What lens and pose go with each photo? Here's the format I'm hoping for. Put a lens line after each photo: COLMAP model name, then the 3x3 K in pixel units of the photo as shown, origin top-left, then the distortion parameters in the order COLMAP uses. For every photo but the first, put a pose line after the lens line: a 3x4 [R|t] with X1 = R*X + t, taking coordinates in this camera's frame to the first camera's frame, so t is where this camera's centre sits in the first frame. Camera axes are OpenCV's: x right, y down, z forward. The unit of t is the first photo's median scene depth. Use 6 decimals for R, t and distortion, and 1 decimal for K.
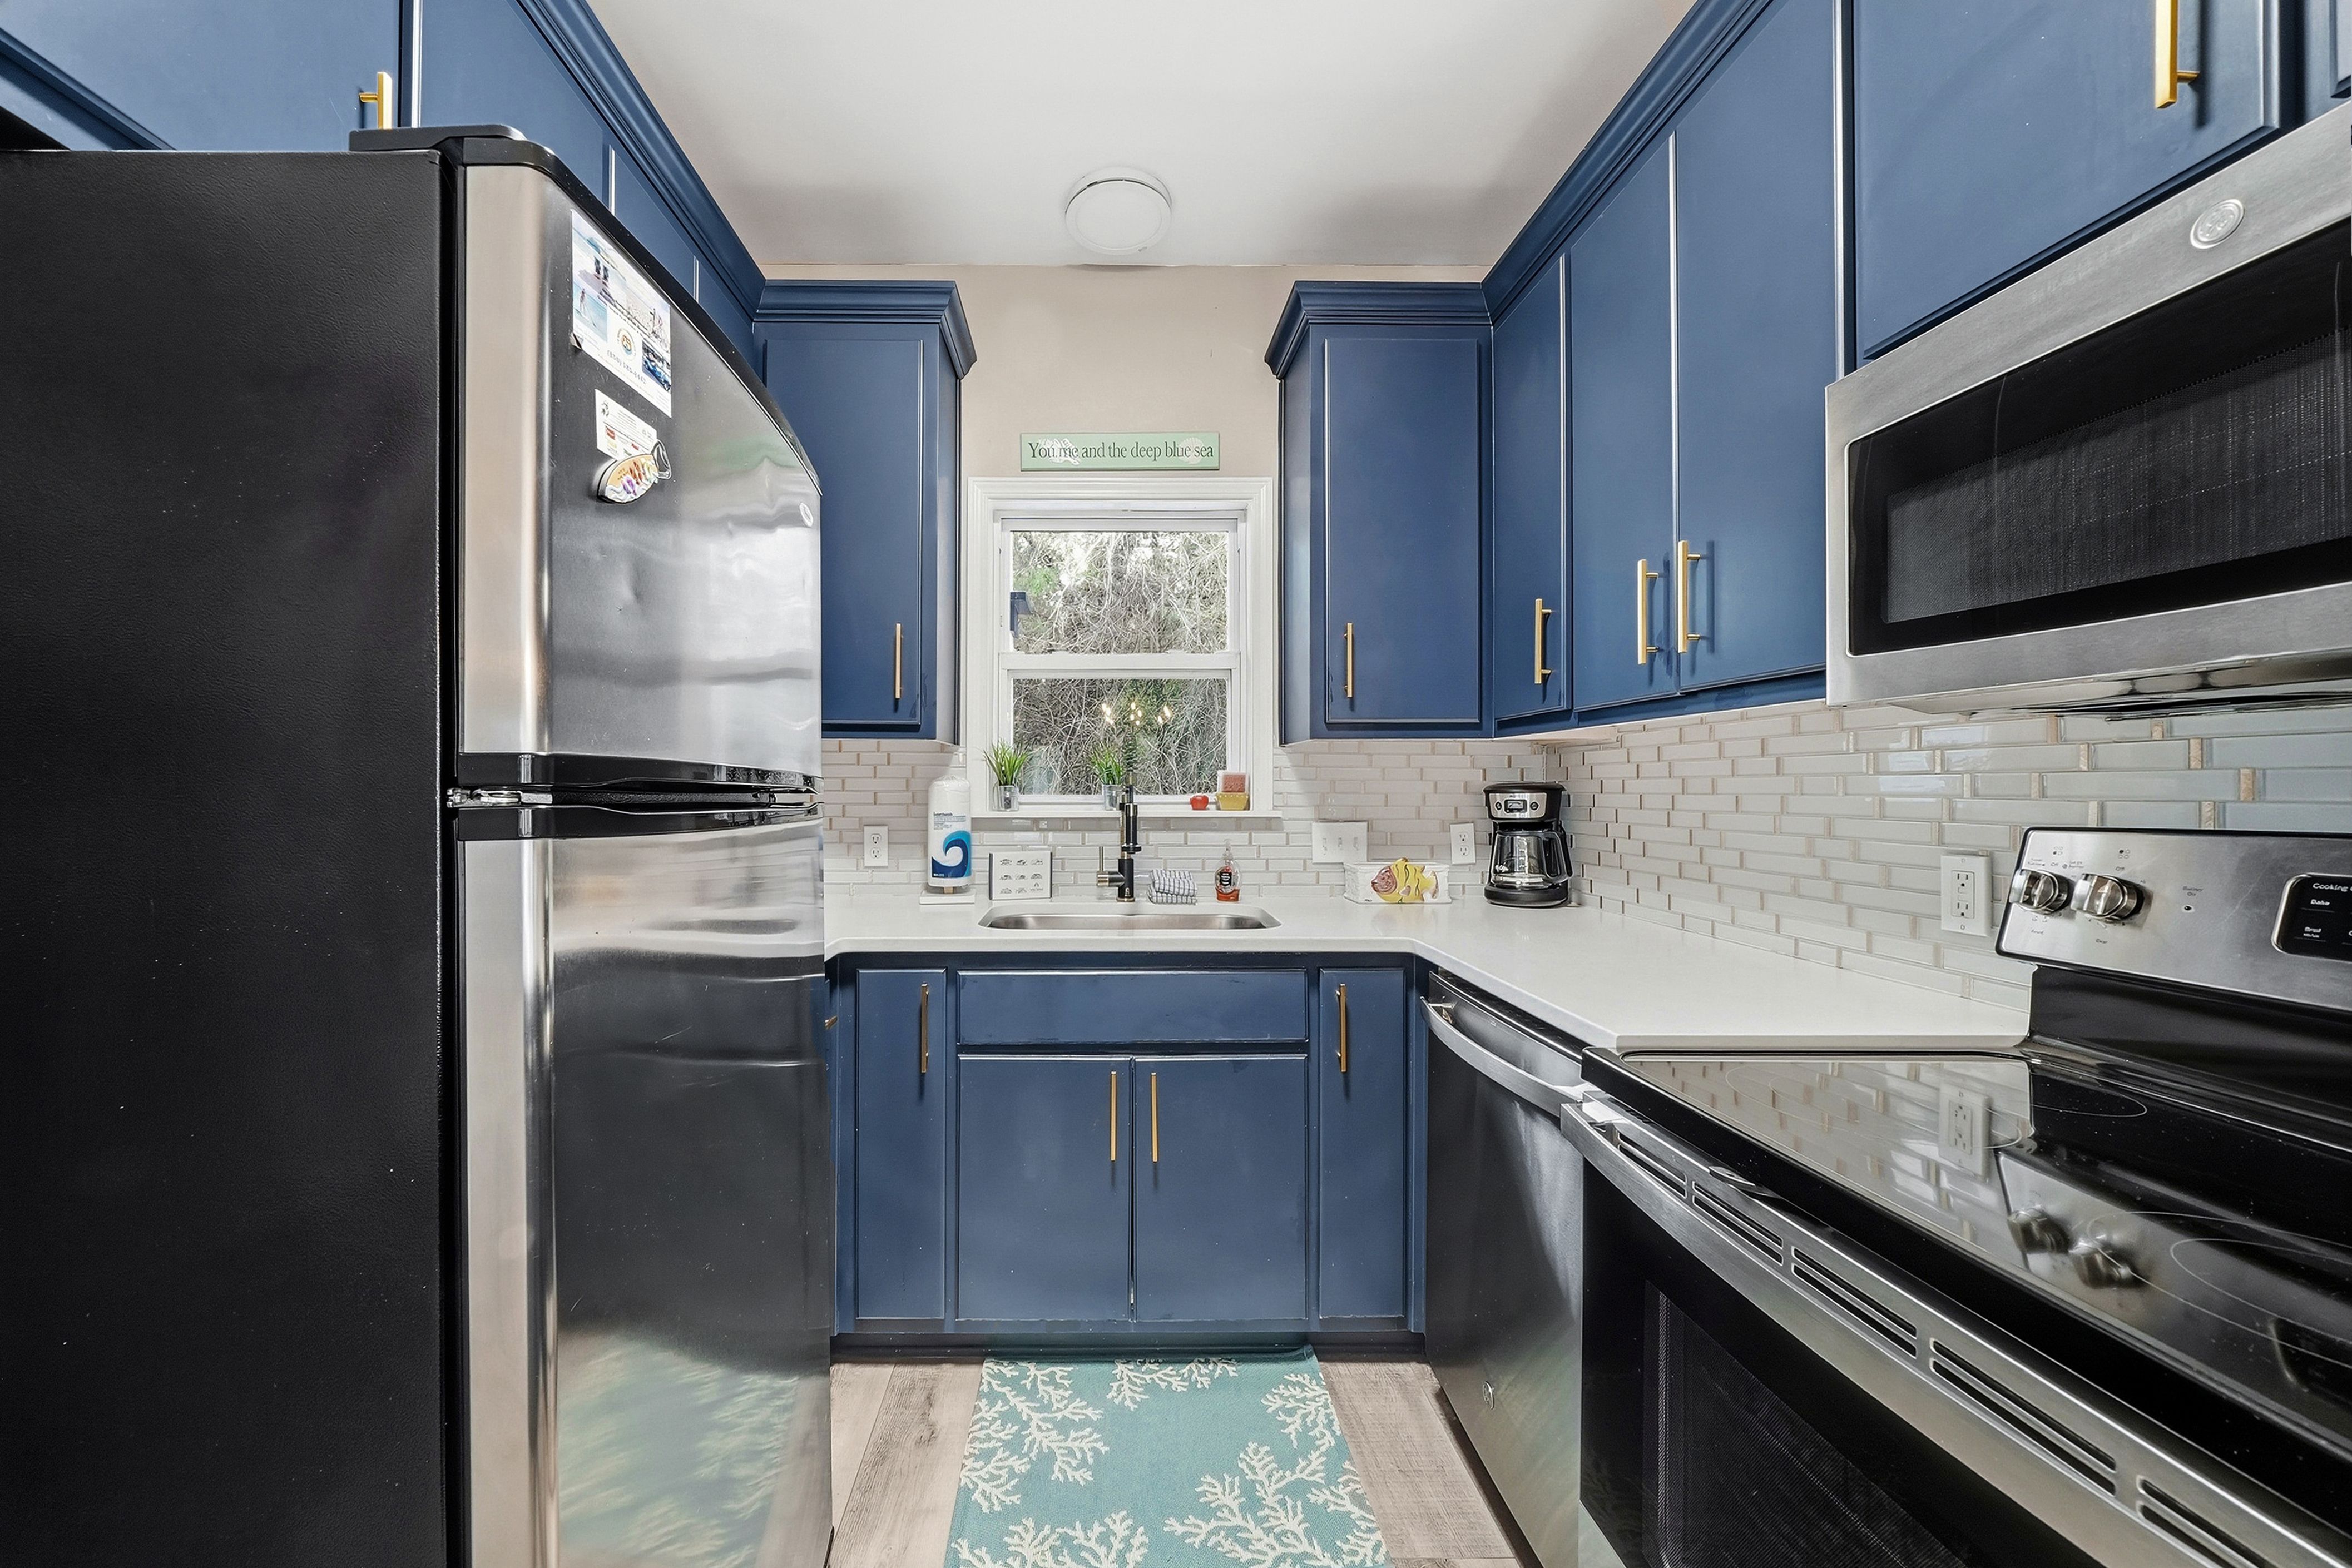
lens RADIAL K [[792.0, 0, 1175.4], [0, 792.0, 791.7], [0, 0, 1]] dist [-0.000195, -0.000002]
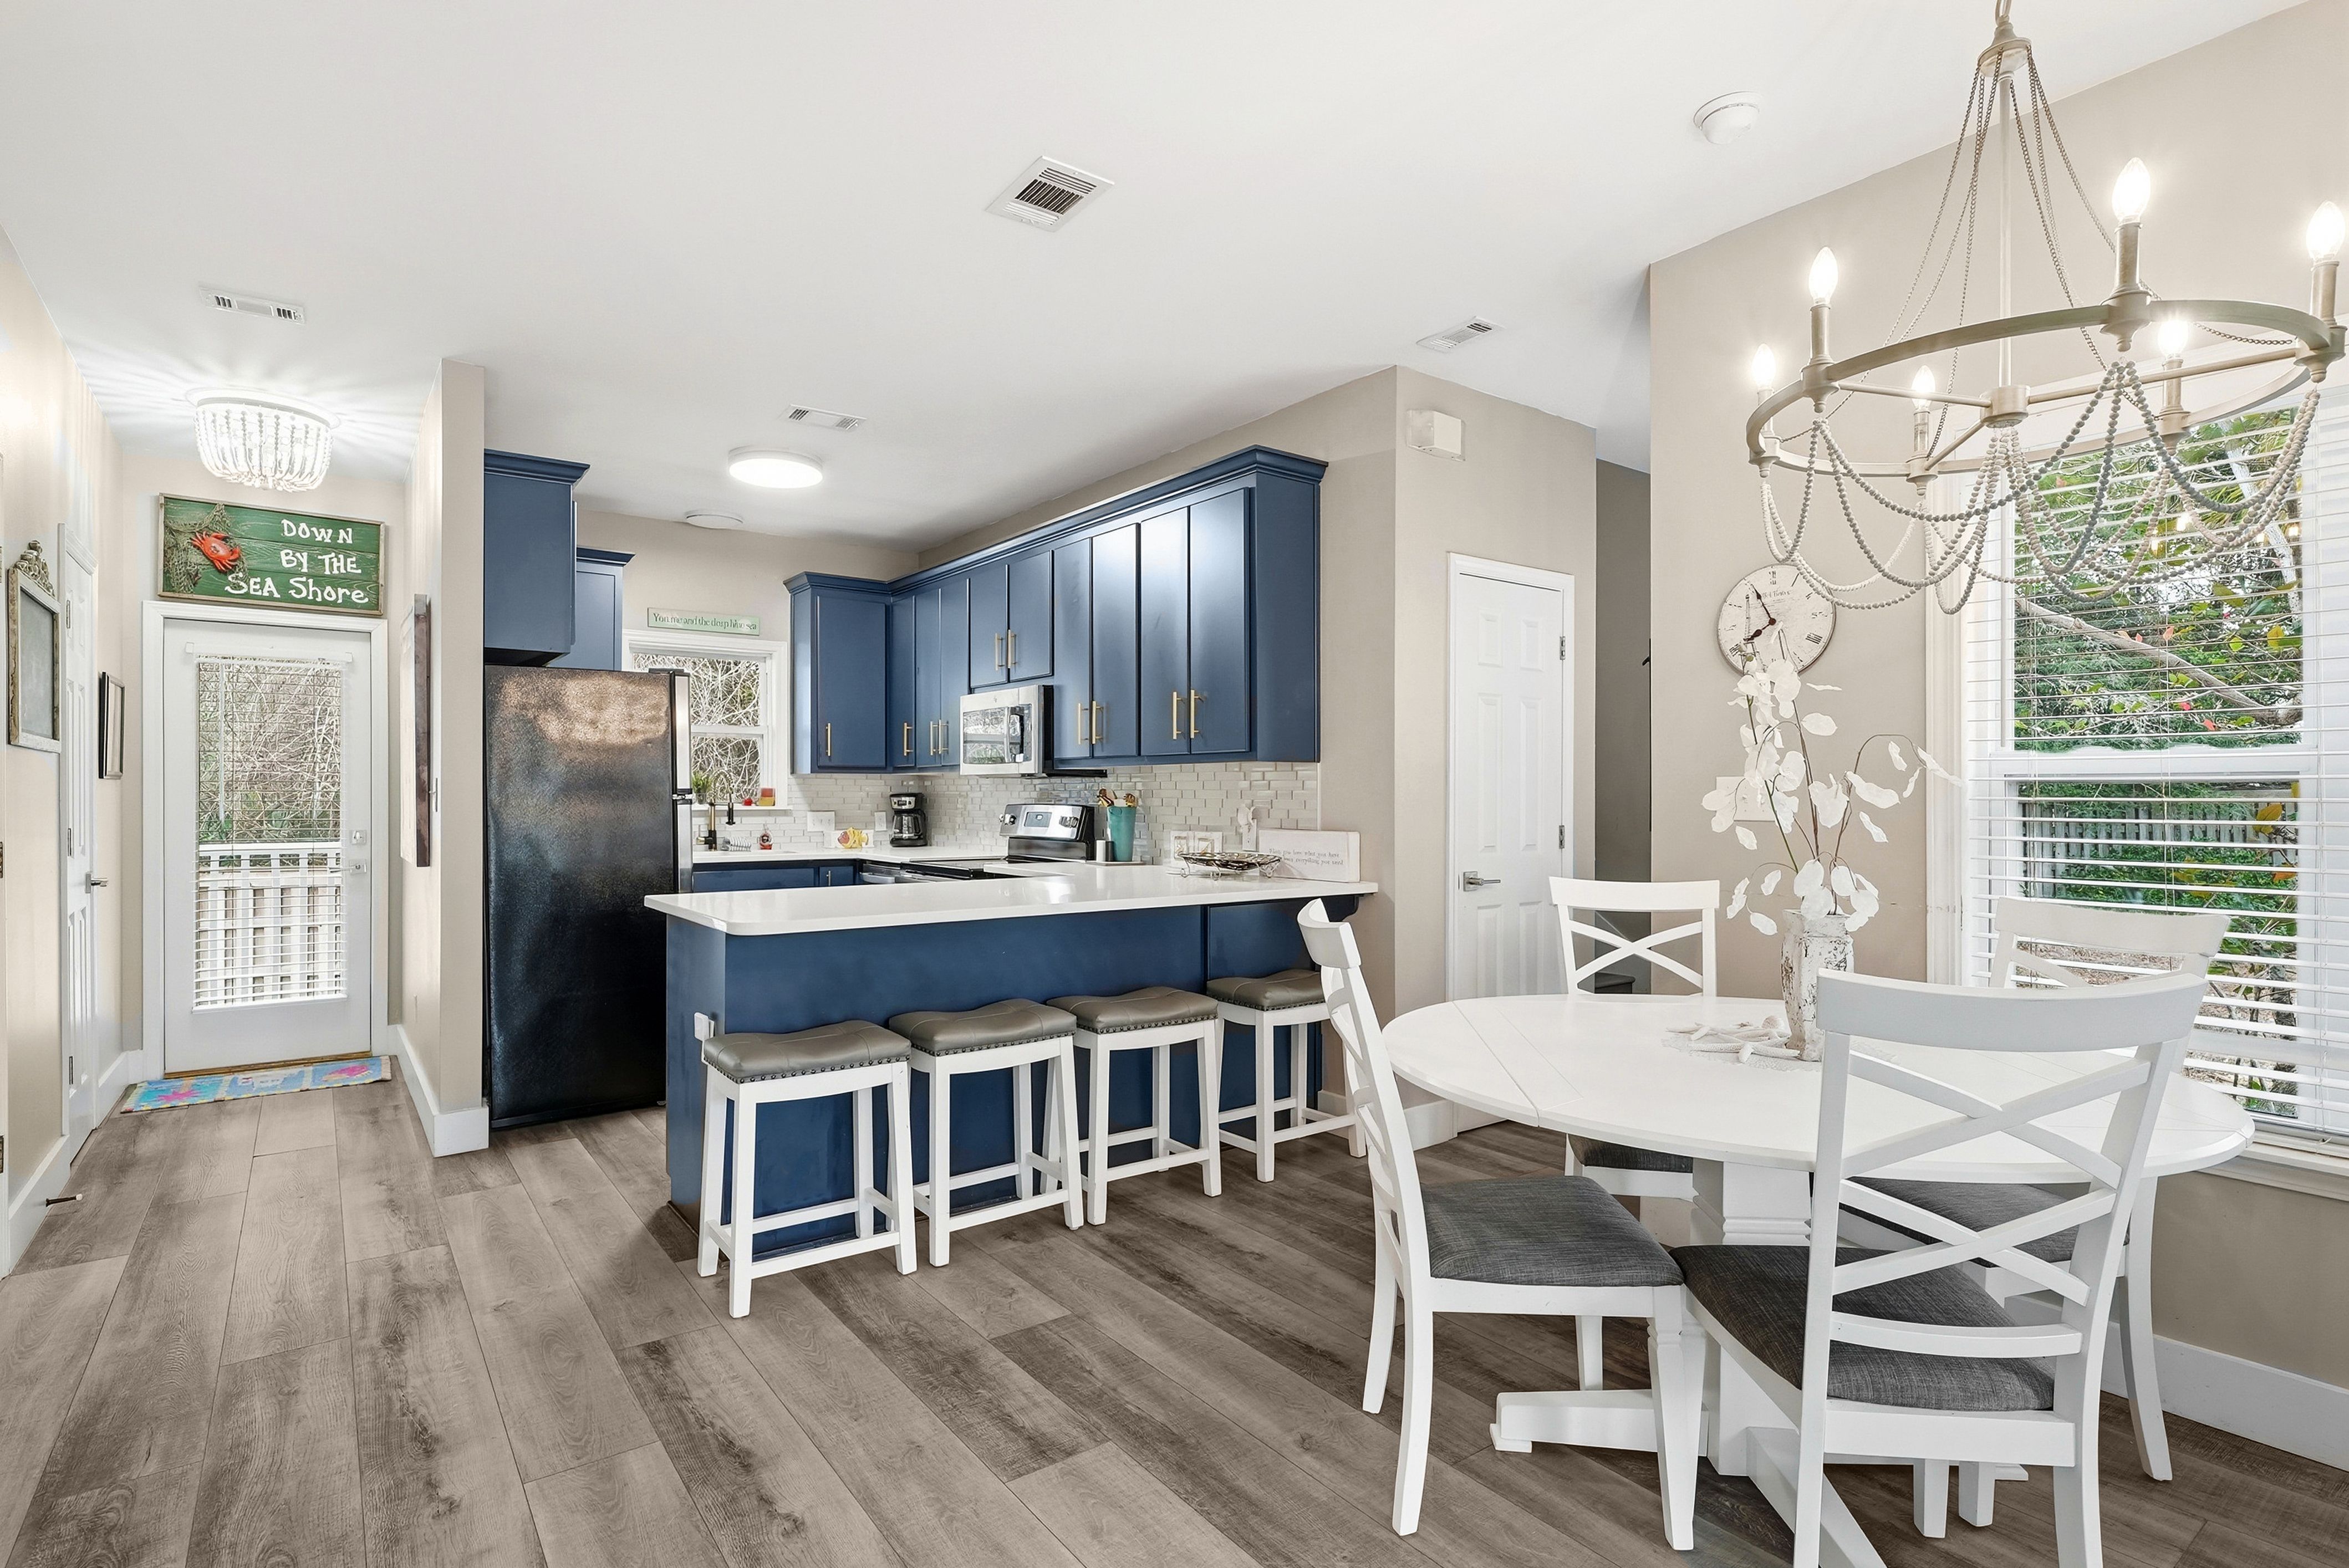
lens RADIAL K [[1186.0, 0, 1244.3], [0, 1186.0, 792.9], [0, 0, 1]] dist [0.002748, 0.000671]
pose [[0.820350, 0.001393, 0.571860, -0.697248], [0.001856, 0.999985, -0.005098, 0.008175], [-0.571858, 0.005243, 0.820336, -2.301790]]
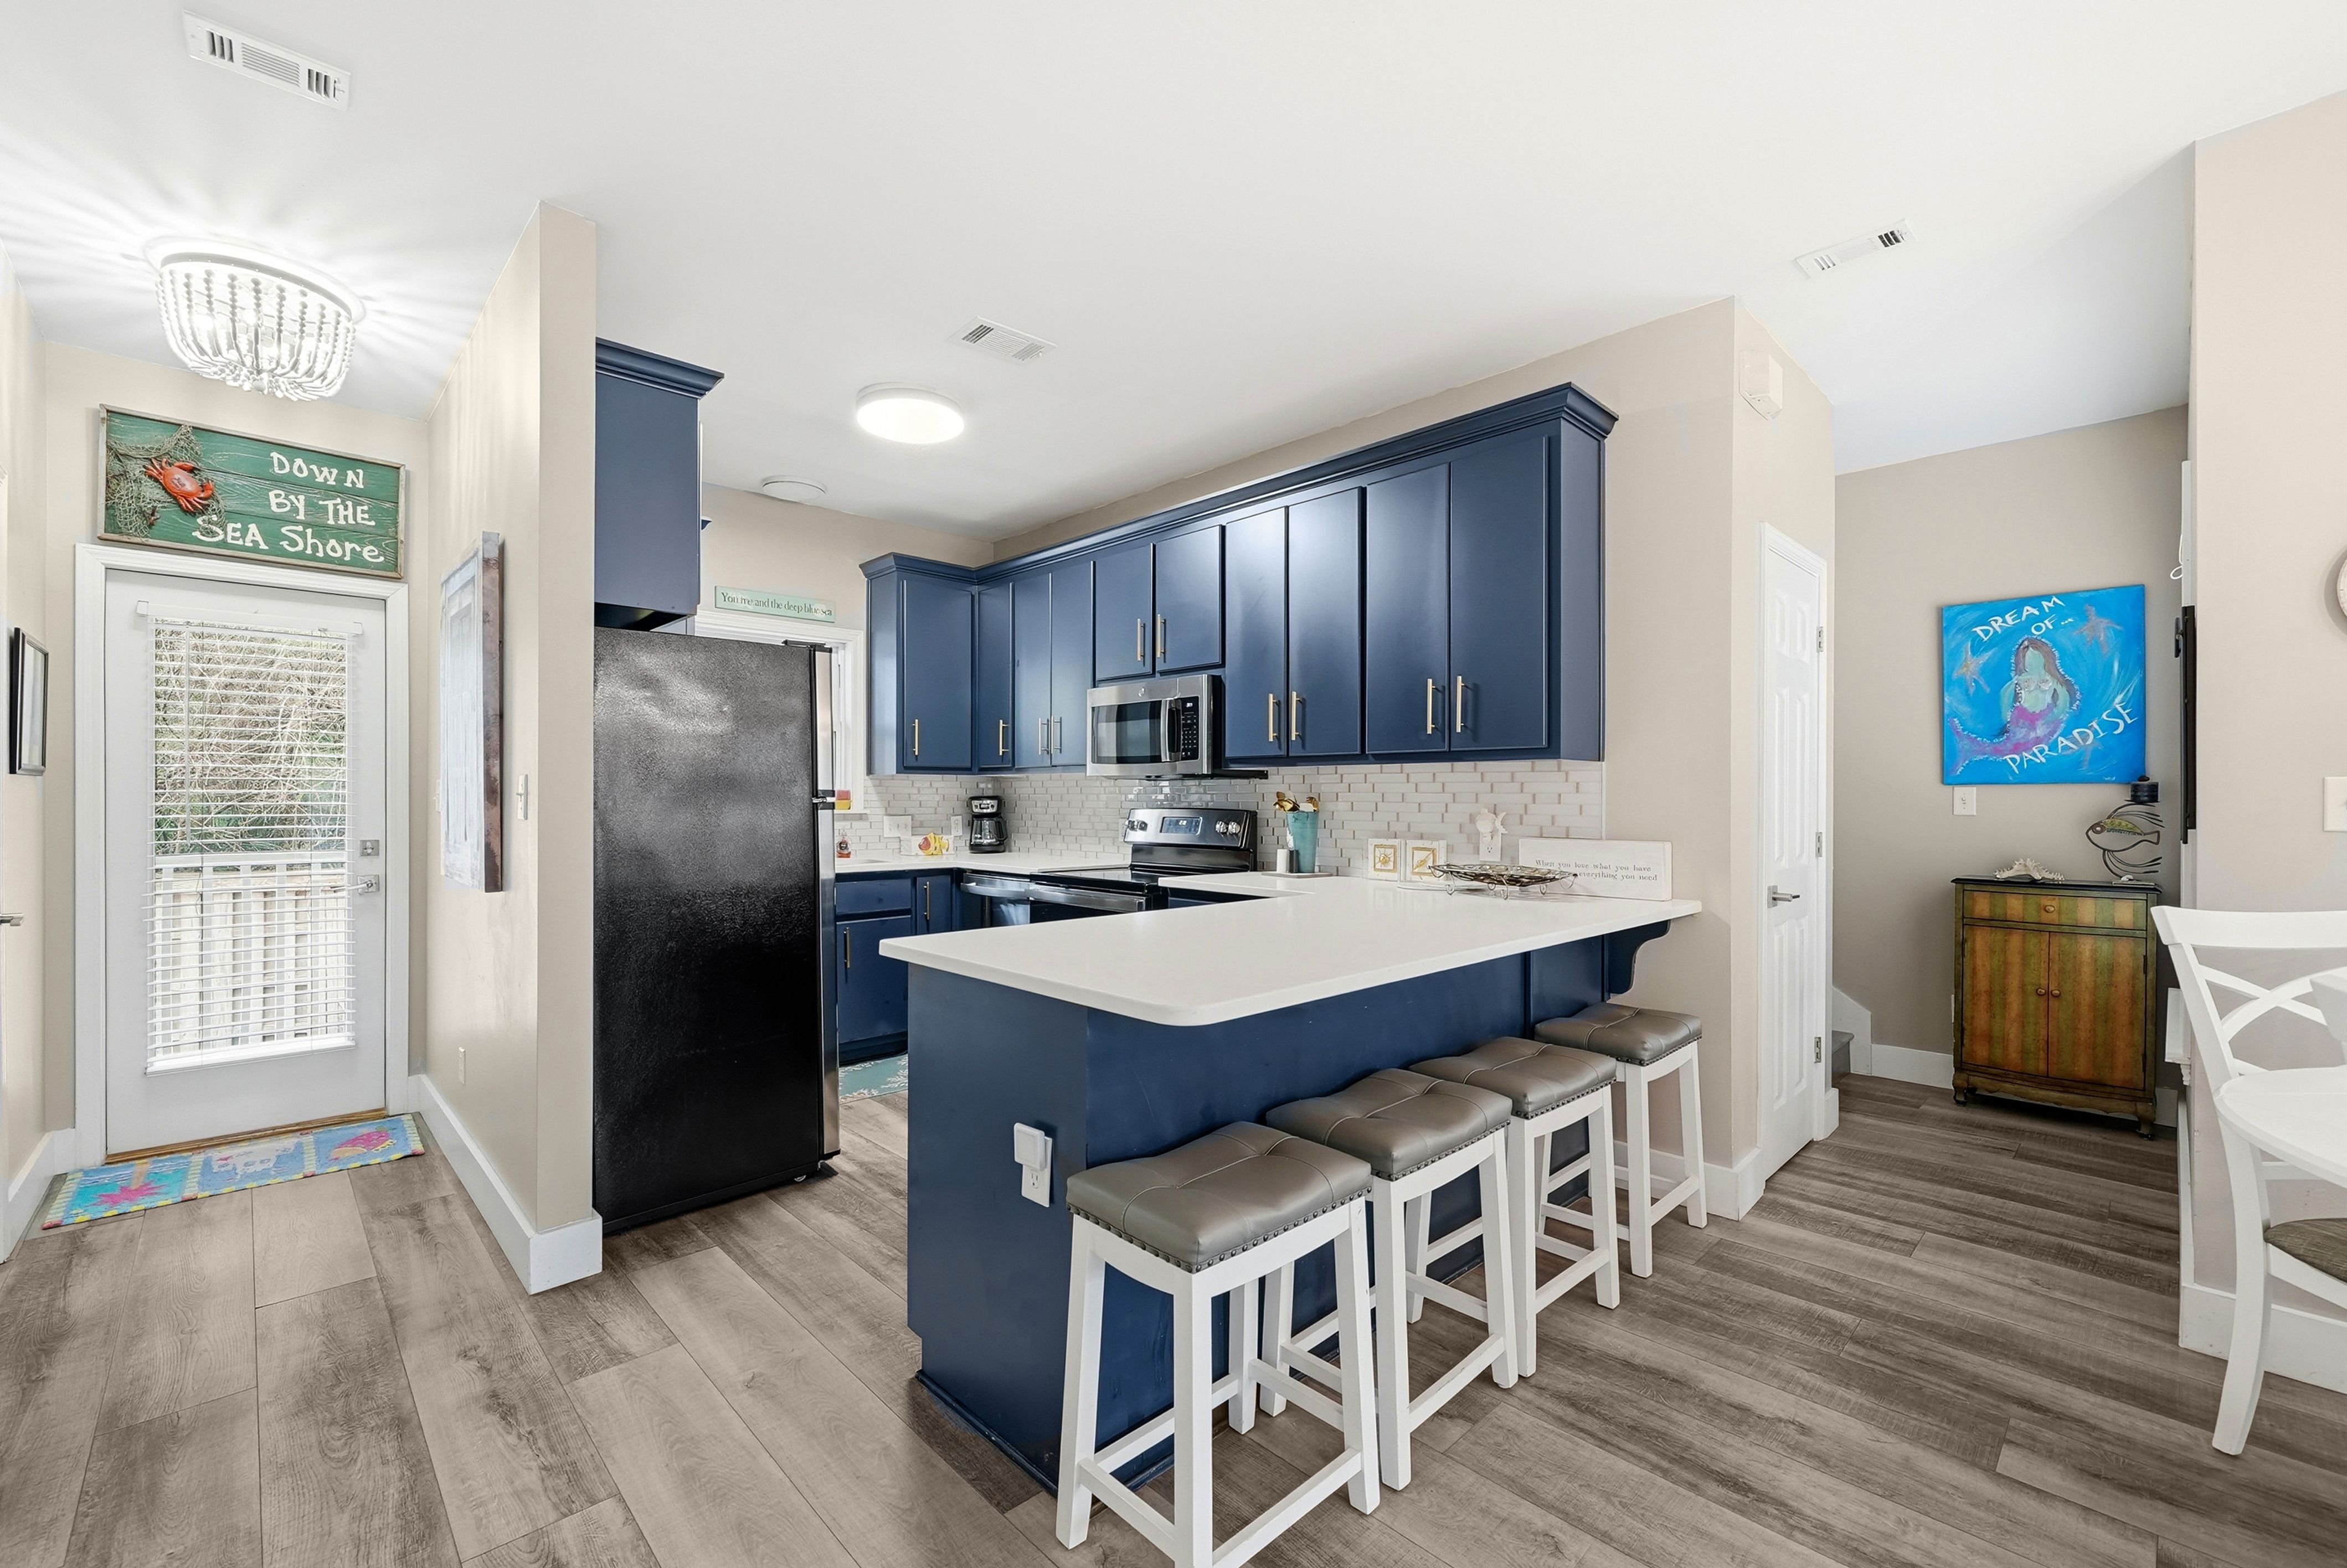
lens RADIAL K [[954.6, 0, 1188.9], [0, 954.6, 797.9], [0, 0, 1]] dist [0.000564, -0.000213]
pose [[0.746203, 0.002340, 0.665714, -0.853176], [0.000578, 0.999991, -0.004163, 0.005666], [-0.665718, 0.003491, 0.746195, -1.261583]]
